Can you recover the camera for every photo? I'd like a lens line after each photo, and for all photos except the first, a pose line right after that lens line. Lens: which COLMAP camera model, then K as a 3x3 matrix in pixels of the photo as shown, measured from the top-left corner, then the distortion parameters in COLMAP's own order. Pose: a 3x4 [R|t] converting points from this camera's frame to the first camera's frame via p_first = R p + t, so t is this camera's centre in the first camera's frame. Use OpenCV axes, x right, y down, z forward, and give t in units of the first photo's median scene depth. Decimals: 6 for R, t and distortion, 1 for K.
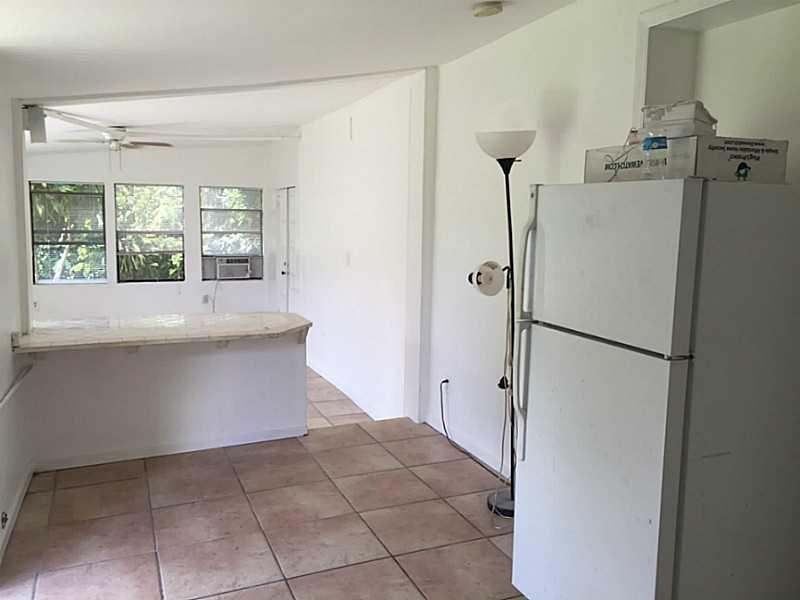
lens RADIAL K [[688.4, 0, 400.0], [0, 688.4, 300.0], [0, 0, 1]] dist [0.090487, -0.125210]
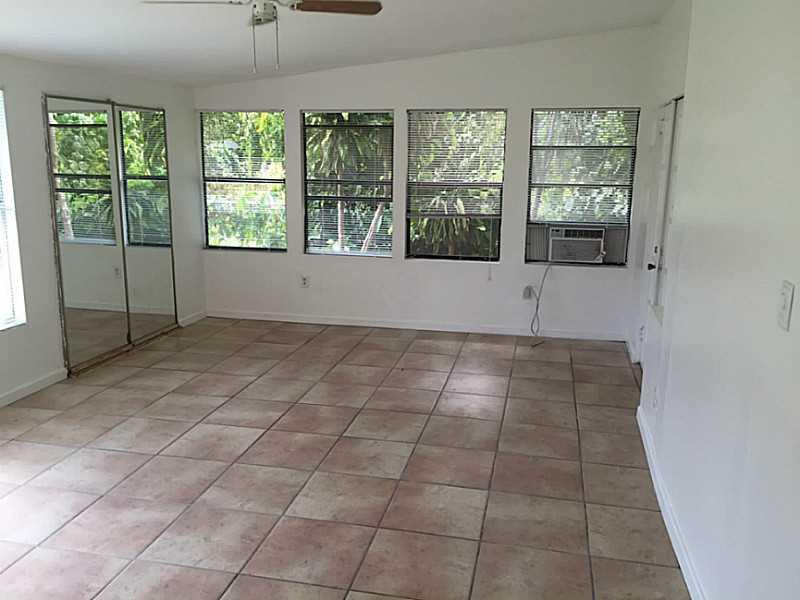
lens RADIAL K [[688.4, 0, 400.0], [0, 688.4, 300.0], [0, 0, 1]] dist [0.090487, -0.125210]
pose [[0.824397, 0.113686, -0.554478, -0.025935], [-0.067968, 0.992416, 0.102423, -0.050579], [0.561917, -0.046751, 0.825872, 0.411408]]
